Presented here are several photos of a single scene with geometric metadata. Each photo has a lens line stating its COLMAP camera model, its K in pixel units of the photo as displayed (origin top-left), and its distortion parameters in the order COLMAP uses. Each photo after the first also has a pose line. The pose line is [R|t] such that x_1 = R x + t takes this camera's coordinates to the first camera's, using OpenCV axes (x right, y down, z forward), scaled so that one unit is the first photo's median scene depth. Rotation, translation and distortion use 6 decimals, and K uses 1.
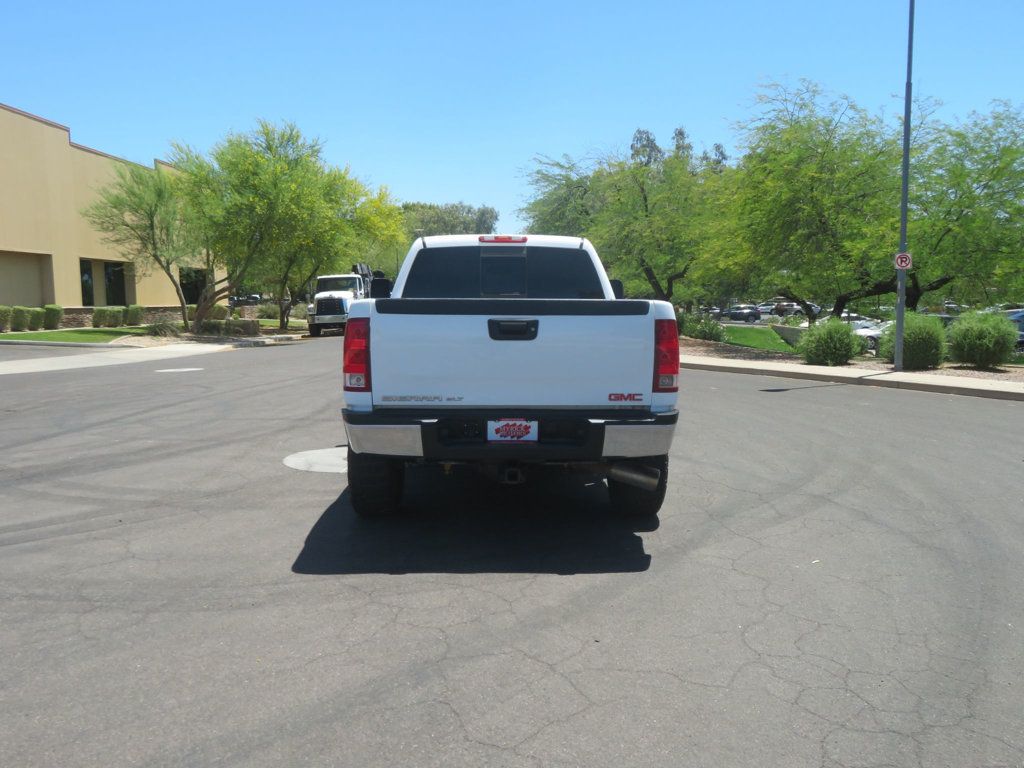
lens RADIAL K [[849.5, 0, 512.0], [0, 849.5, 384.0], [0, 0, 1]] dist [-0.011504, -0.007827]
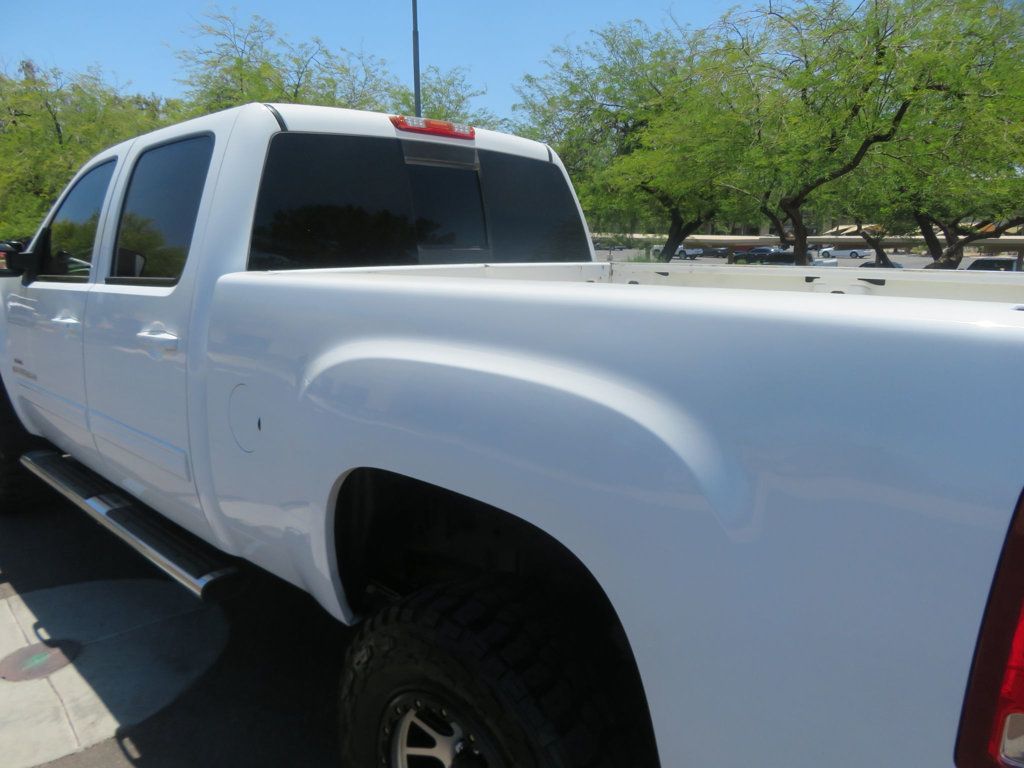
lens RADIAL K [[725.4, 0, 512.0], [0, 725.4, 384.0], [0, 0, 1]] dist [-0.046169, 0.028278]
pose [[0.709707, -0.137851, 0.690878, -0.267605], [0.071336, 0.989691, 0.124193, -0.079945], [-0.700876, -0.038857, 0.712224, 0.689454]]
